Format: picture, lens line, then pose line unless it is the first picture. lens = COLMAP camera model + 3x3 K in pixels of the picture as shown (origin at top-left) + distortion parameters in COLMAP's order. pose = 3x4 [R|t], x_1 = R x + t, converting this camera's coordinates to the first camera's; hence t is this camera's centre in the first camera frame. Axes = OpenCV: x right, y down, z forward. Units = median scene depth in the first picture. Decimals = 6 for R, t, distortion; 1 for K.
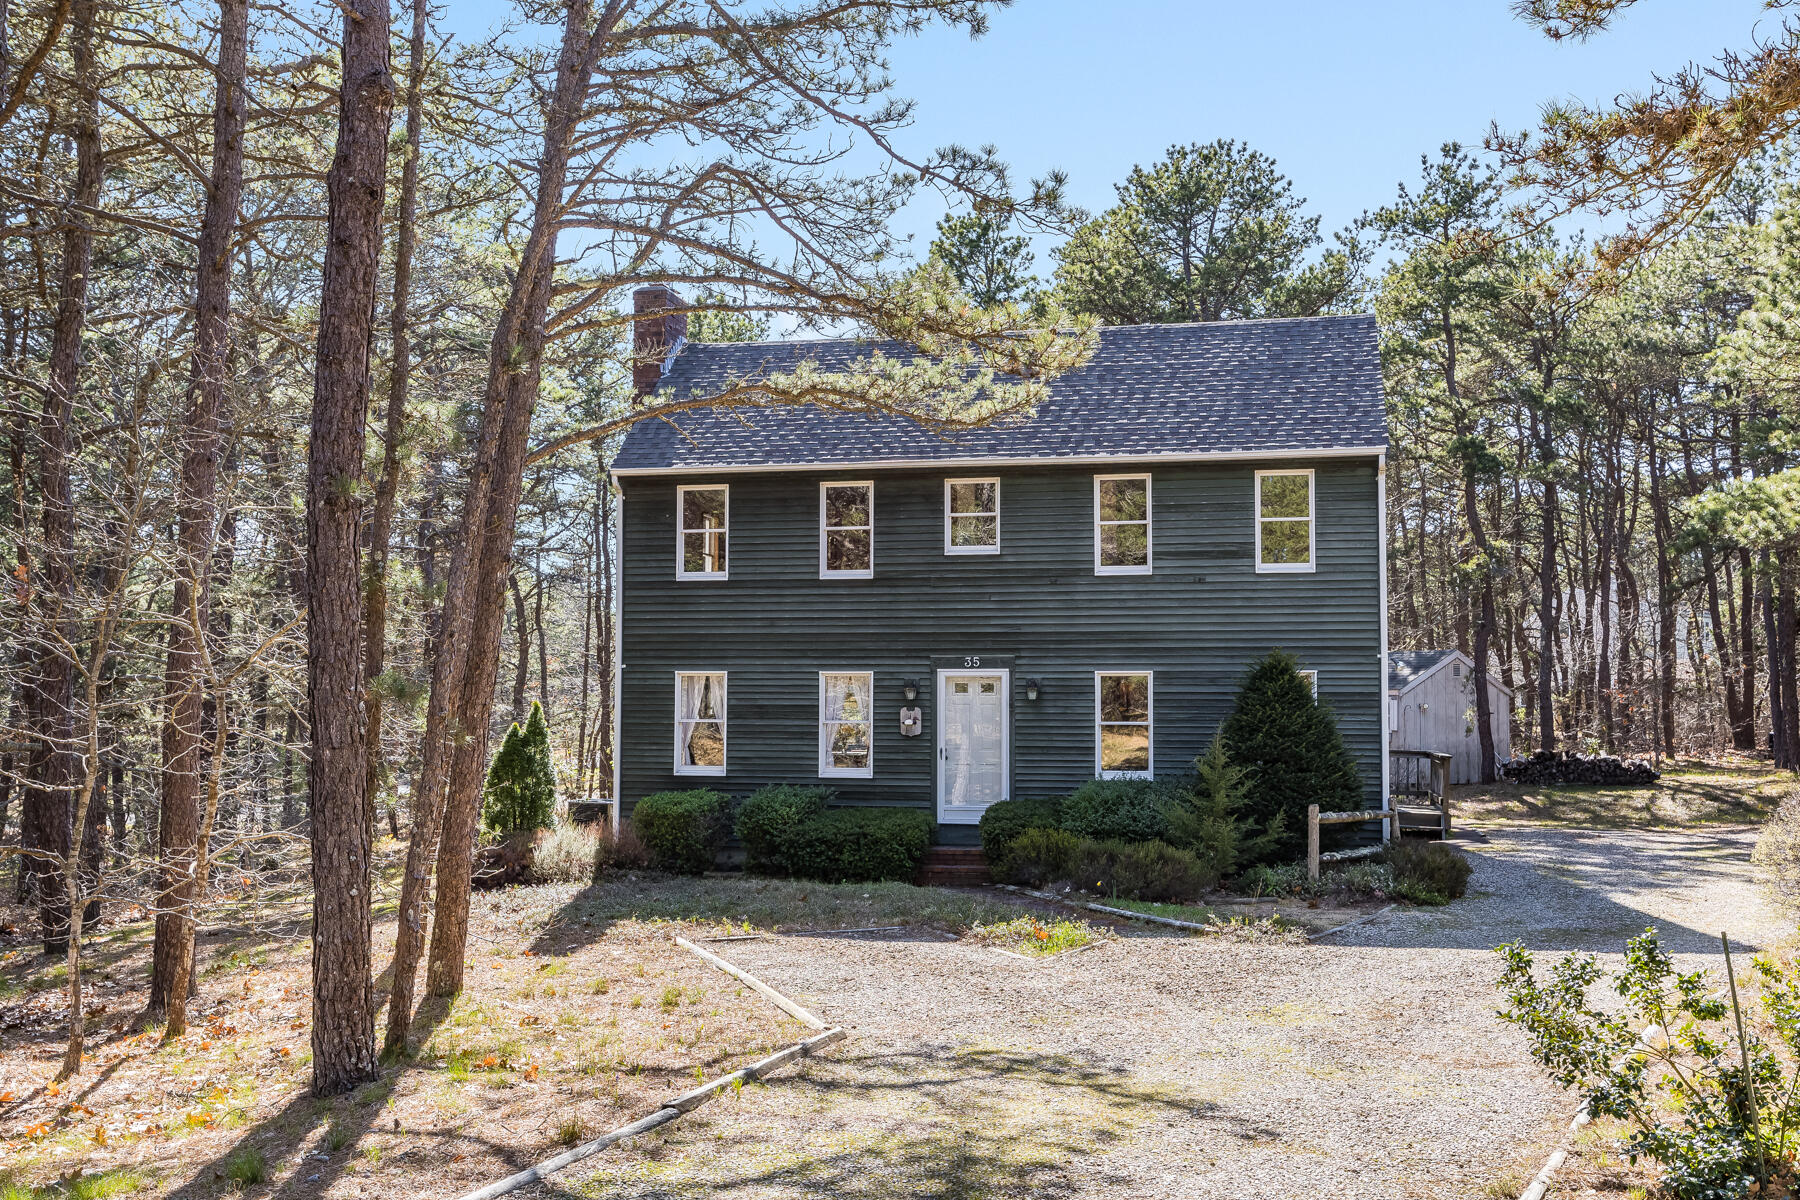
lens RADIAL K [[1713.7, 0, 900.0], [0, 1713.7, 600.0], [0, 0, 1]] dist [-0.008935, 0.000597]
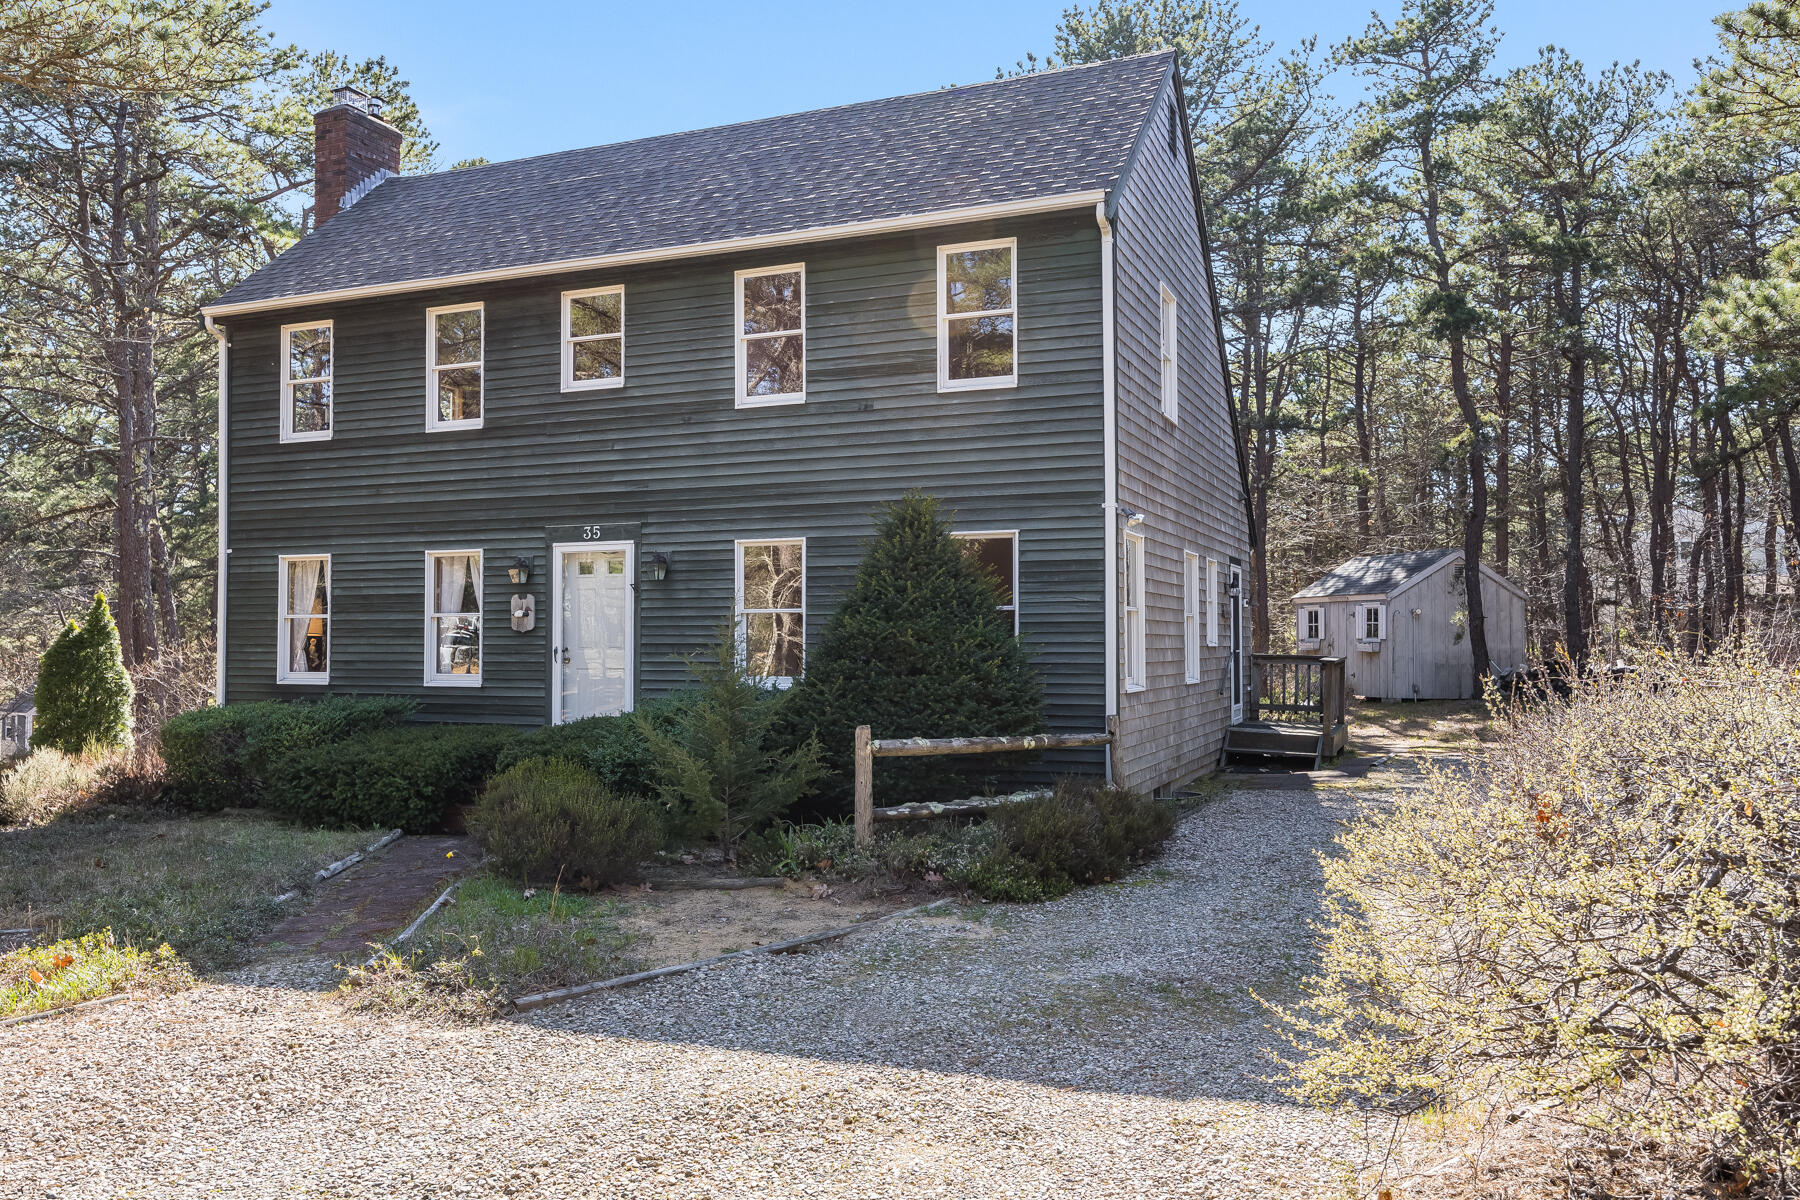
lens RADIAL K [[1369.8, 0, 900.0], [0, 1369.8, 600.0], [0, 0, 1]] dist [0.006825, -0.031266]
pose [[0.985328, -0.011533, -0.170282, 0.275399], [0.017329, 0.999318, 0.032594, 0.048166], [0.169790, -0.035066, 0.984856, 0.427769]]
